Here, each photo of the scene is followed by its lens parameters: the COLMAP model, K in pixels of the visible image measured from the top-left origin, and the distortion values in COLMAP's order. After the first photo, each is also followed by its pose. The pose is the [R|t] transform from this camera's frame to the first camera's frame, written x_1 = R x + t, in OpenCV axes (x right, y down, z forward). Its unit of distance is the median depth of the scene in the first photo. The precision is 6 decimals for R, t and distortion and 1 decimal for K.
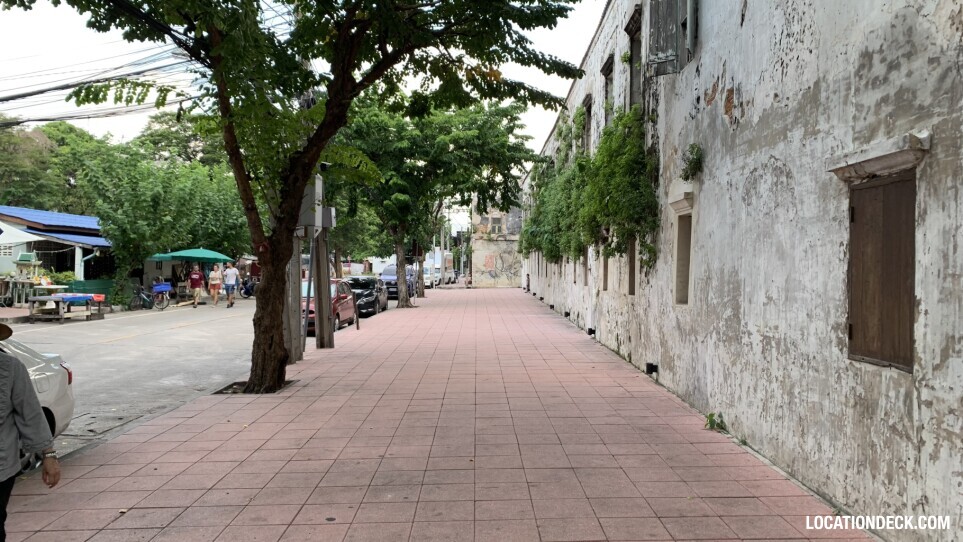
lens RADIAL K [[757.0, 0, 481.5], [0, 757.0, 271.0], [0, 0, 1]] dist [0.077906, -0.001902]
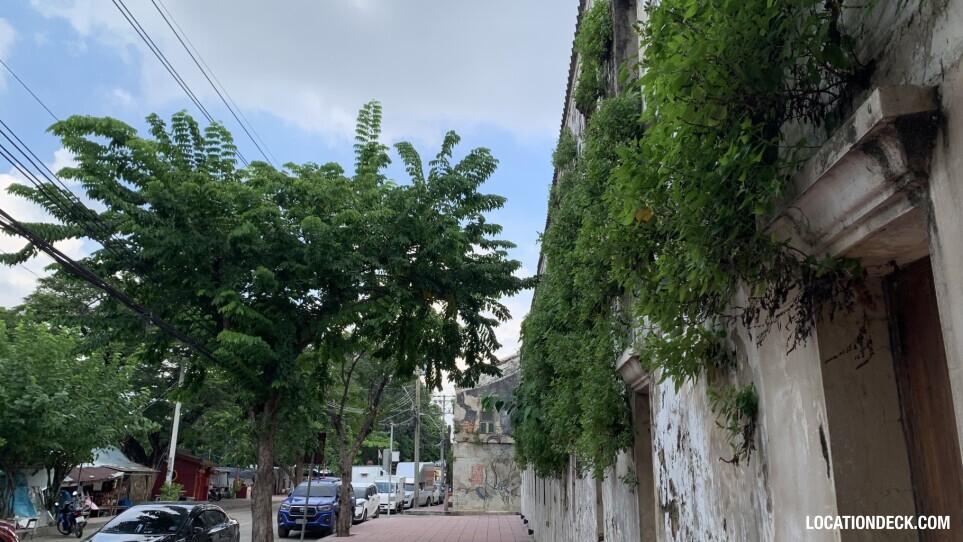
lens RADIAL K [[757.0, 0, 481.5], [0, 757.0, 271.0], [0, 0, 1]] dist [0.077906, -0.001902]
pose [[0.999716, -0.004027, -0.023499, 0.033340], [-0.002483, 0.962694, -0.270582, -0.002963], [0.023712, 0.270564, 0.962410, 0.270738]]
